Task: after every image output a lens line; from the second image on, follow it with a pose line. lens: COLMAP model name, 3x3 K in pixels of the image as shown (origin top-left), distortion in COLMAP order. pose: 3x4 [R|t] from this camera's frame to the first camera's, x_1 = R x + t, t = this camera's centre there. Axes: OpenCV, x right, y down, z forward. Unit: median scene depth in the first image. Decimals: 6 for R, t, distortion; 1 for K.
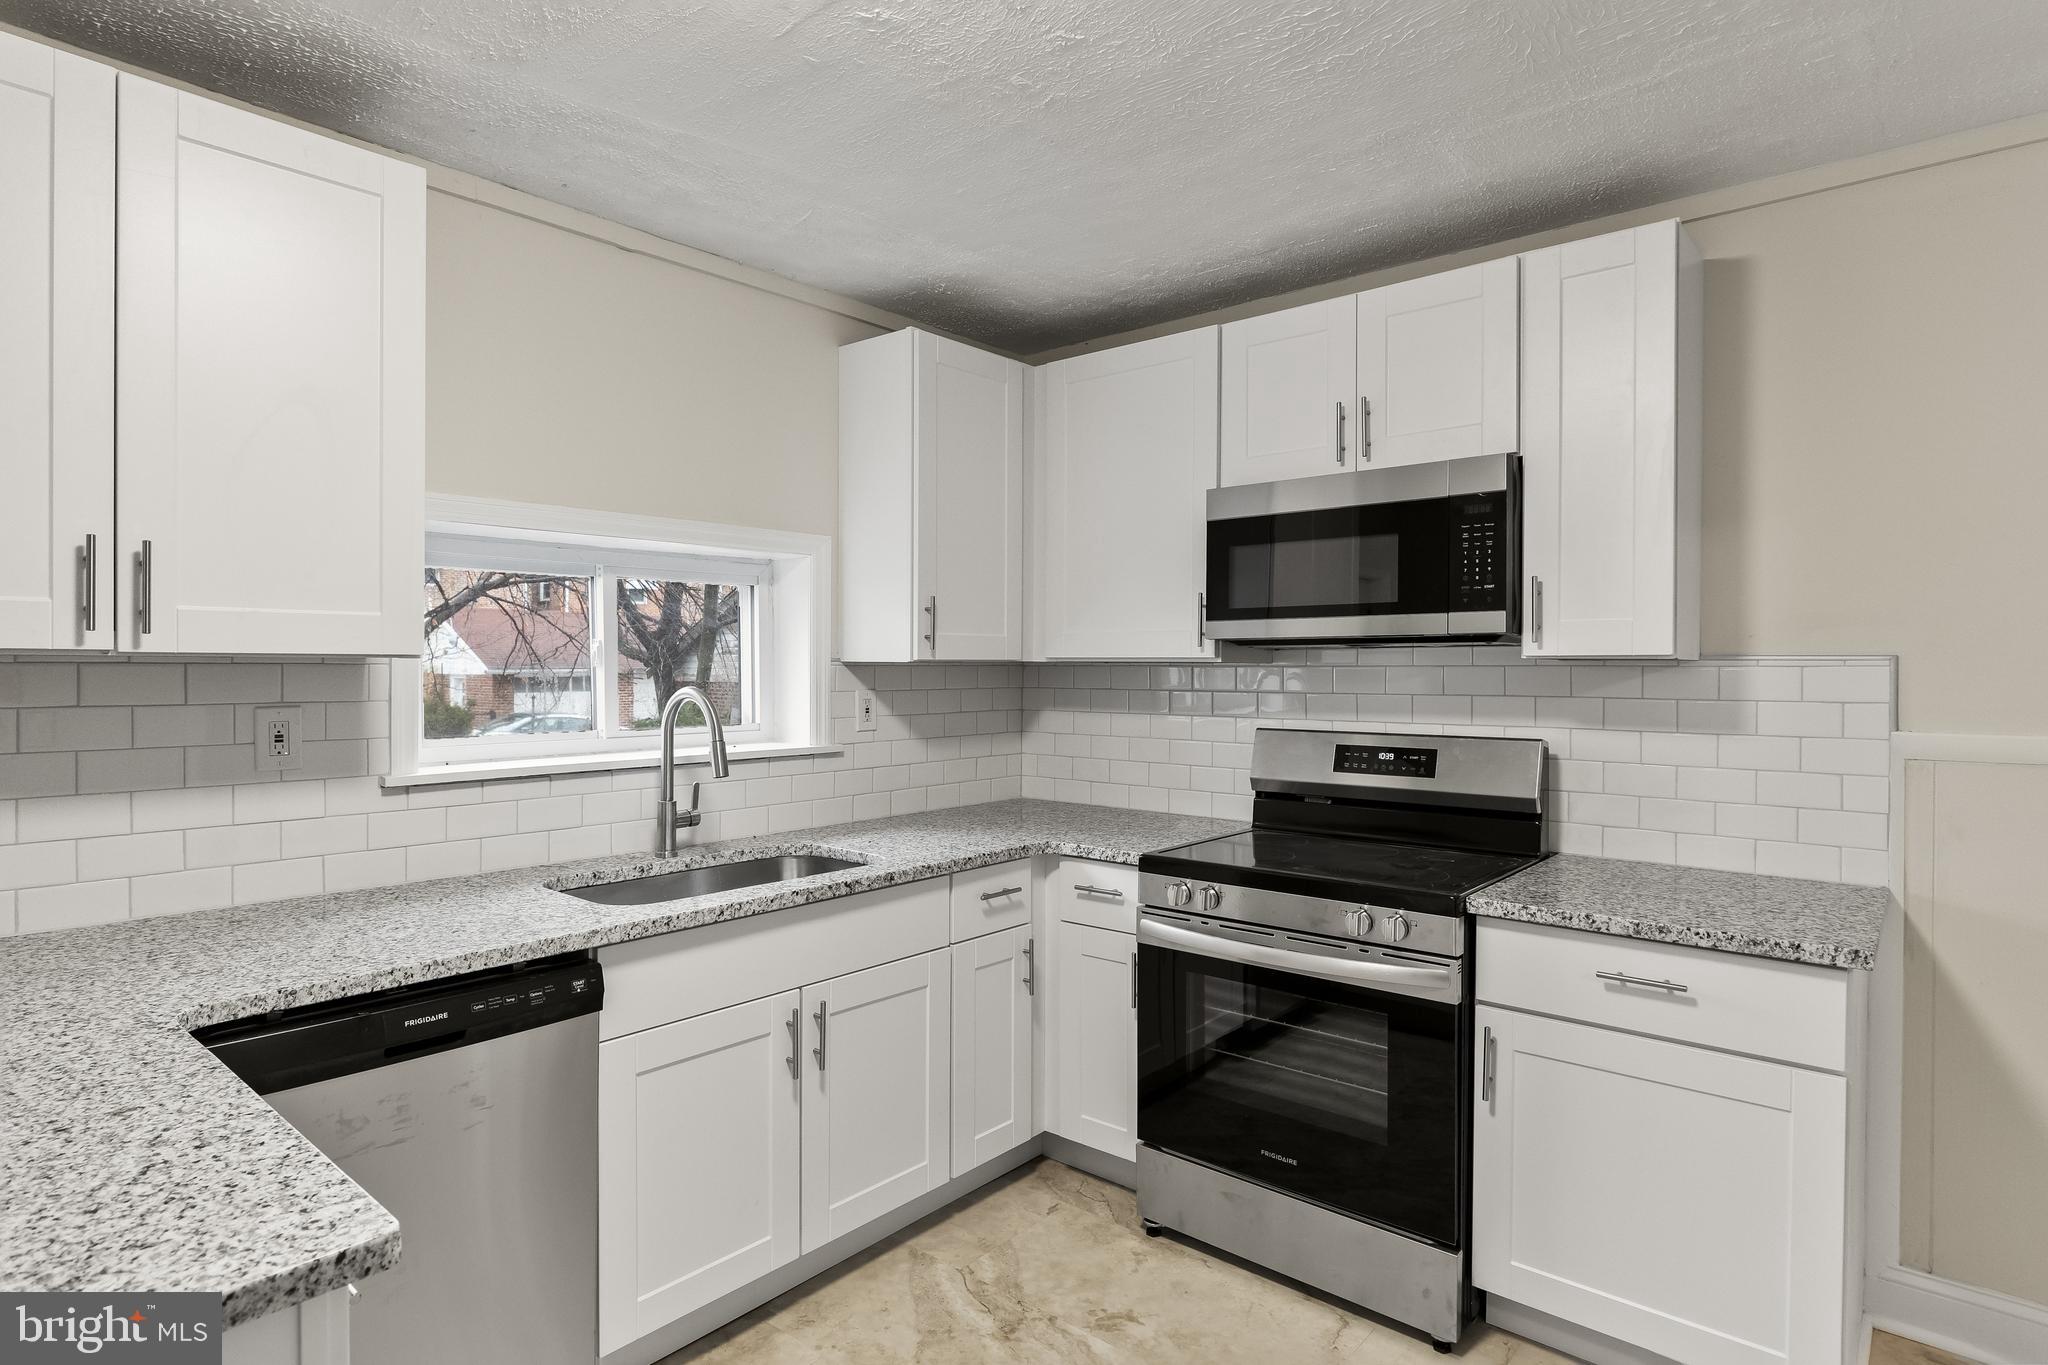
lens RADIAL K [[1075.3, 0, 1042.3], [0, 1075.3, 673.4], [0, 0, 1]] dist [-0.011586, 0.001070]
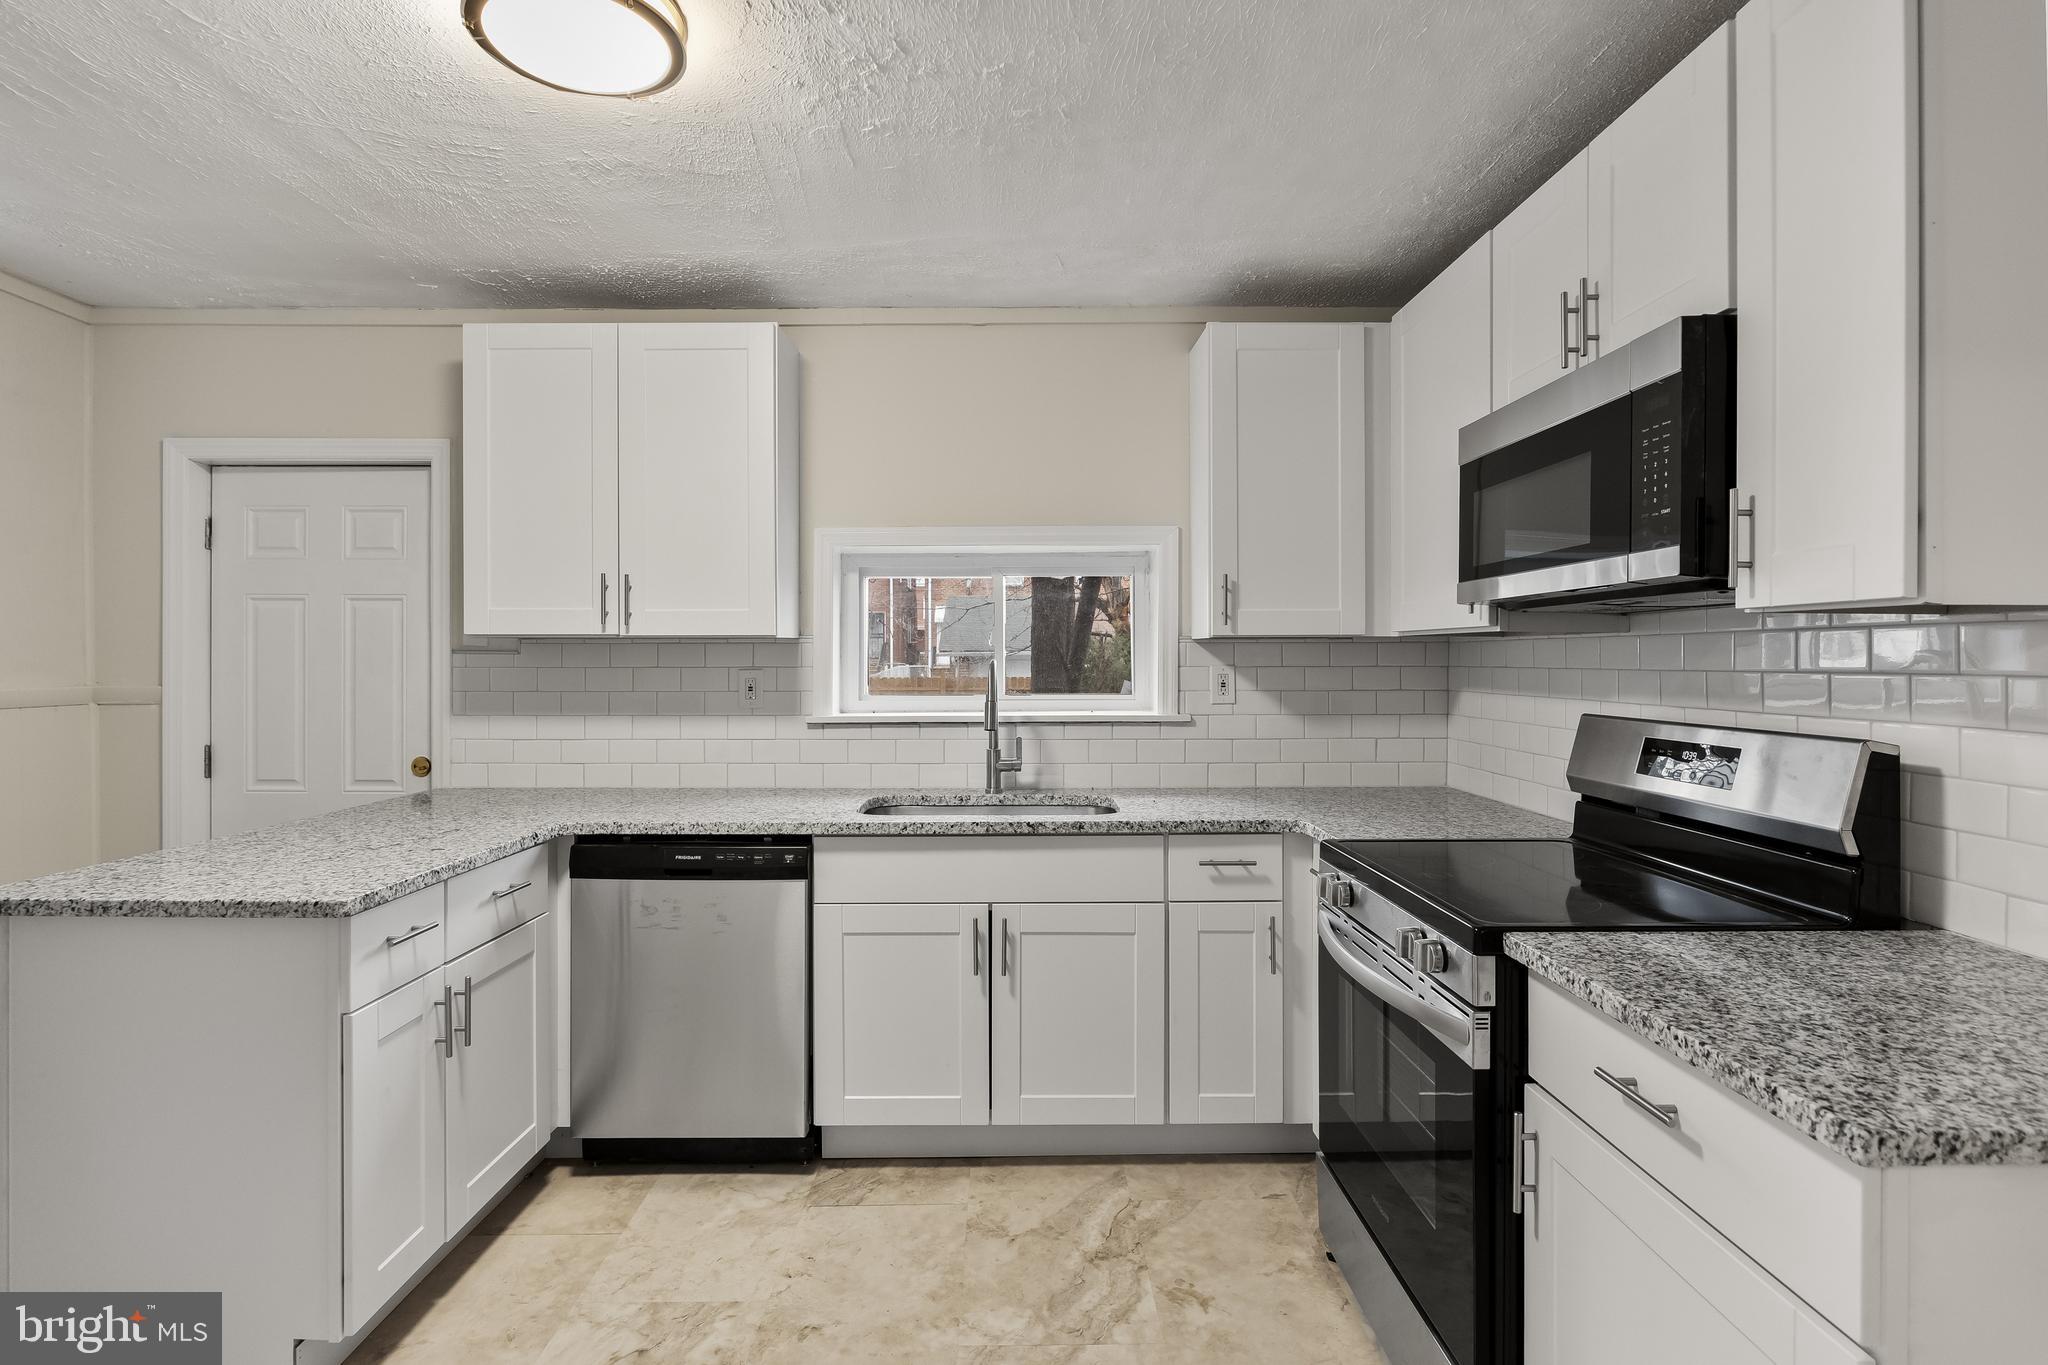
lens RADIAL K [[1030.4, 0, 1038.4], [0, 1030.4, 656.2], [0, 0, 1]] dist [-0.012499, 0.001774]
pose [[0.656879, -0.004701, -0.753981, 0.632418], [-0.001807, 0.999968, -0.007809, 0.018684], [0.753994, 0.006492, 0.656850, 0.246379]]
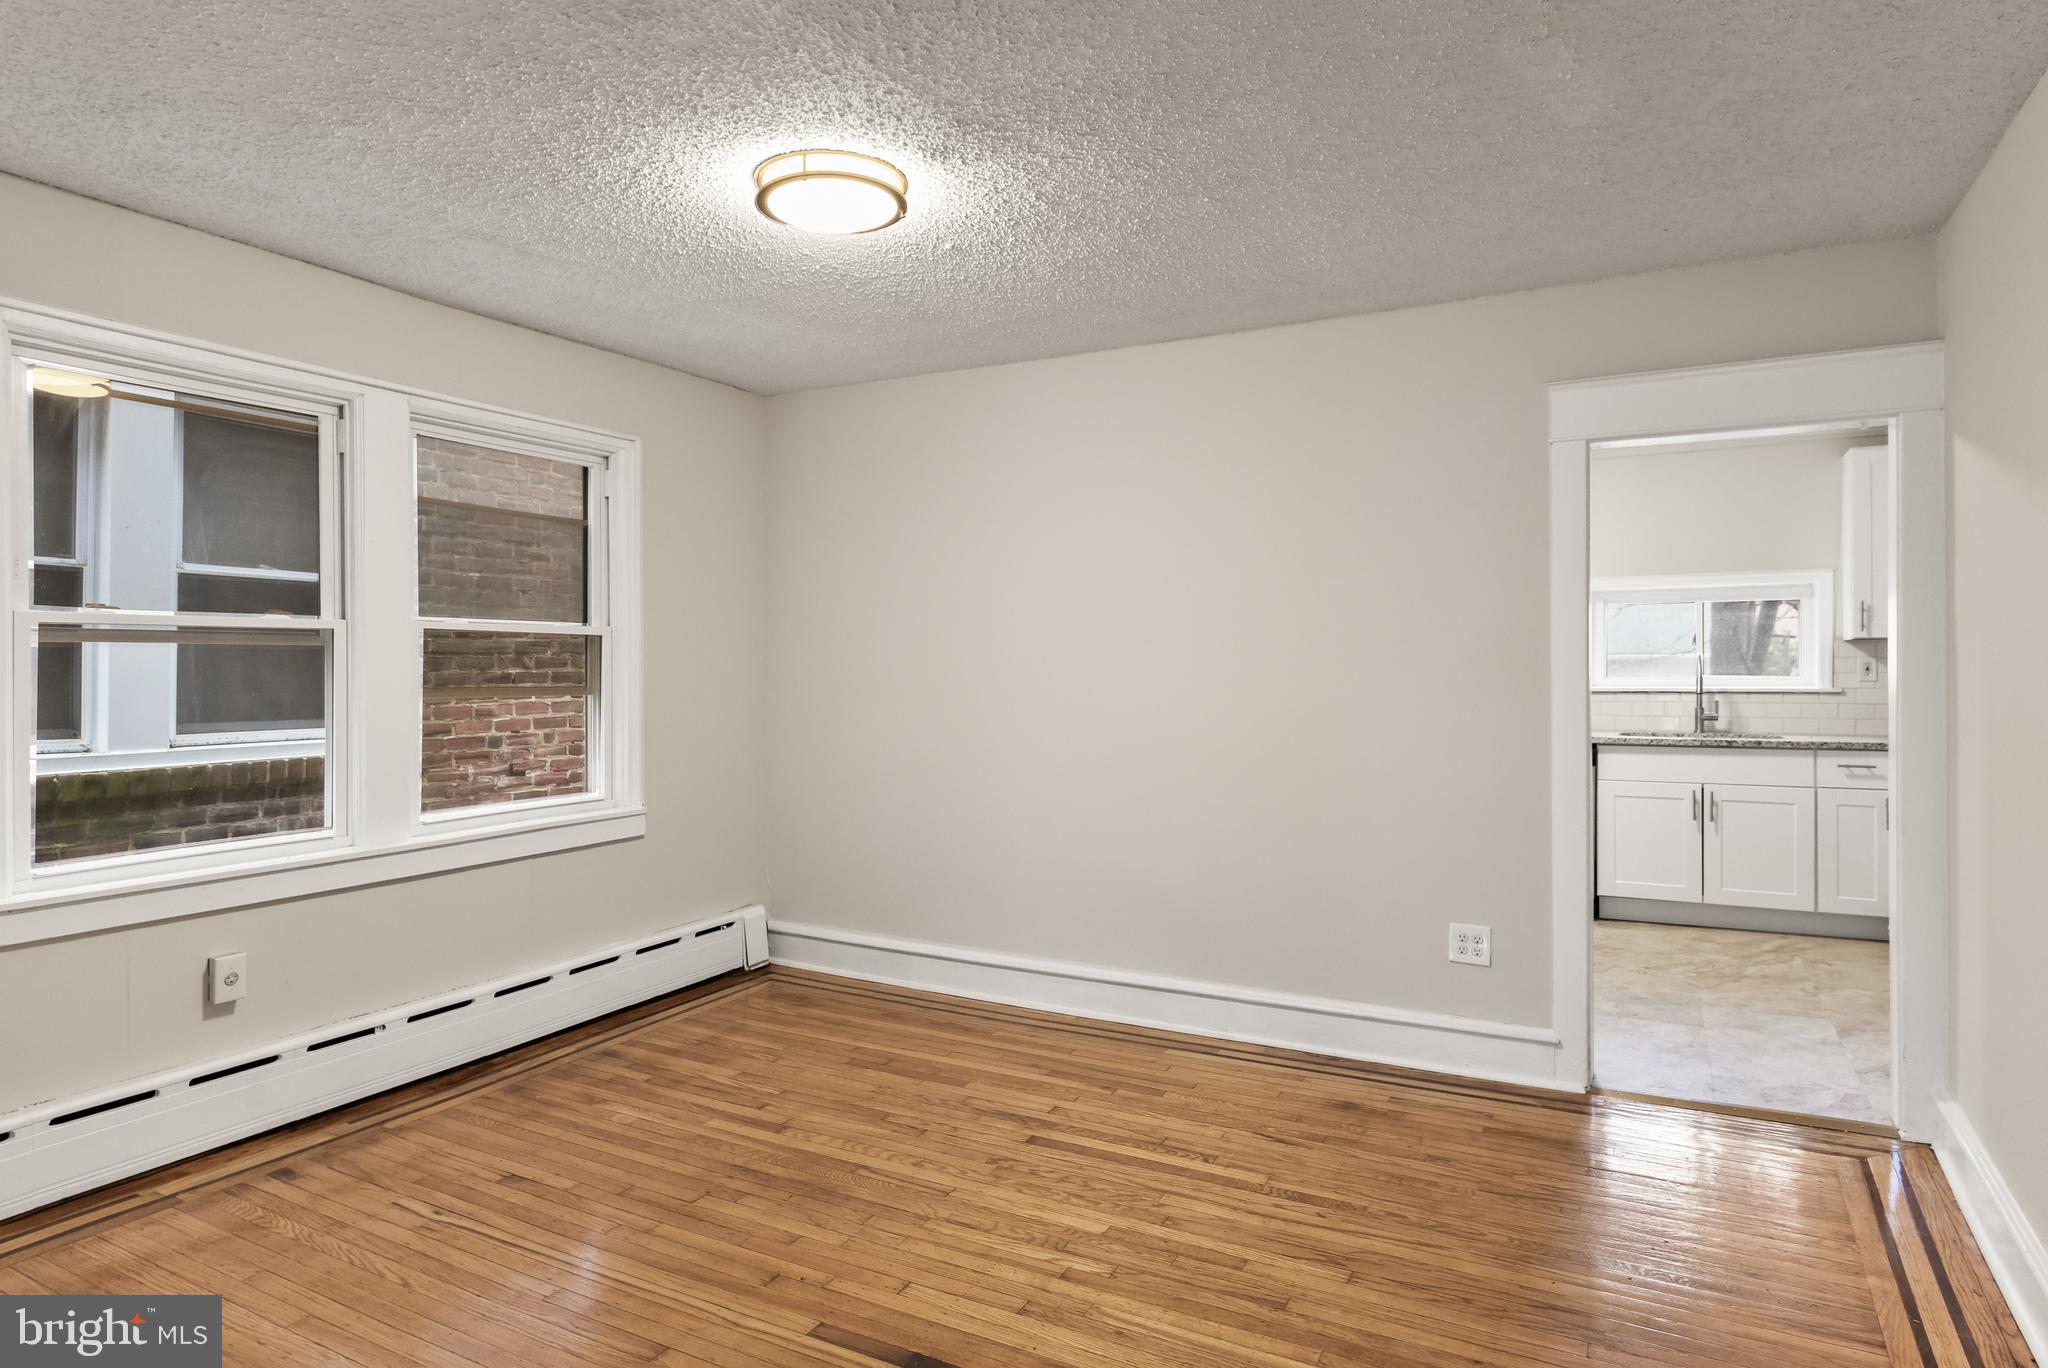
lens RADIAL K [[1103.4, 0, 1034.4], [0, 1103.4, 675.9], [0, 0, 1]] dist [-0.017693, -0.000706]
pose [[0.167000, 0.003081, -0.985952, 1.676509], [0.002505, 0.999991, 0.003549, 0.046748], [0.985954, -0.003062, 0.166991, -0.724818]]
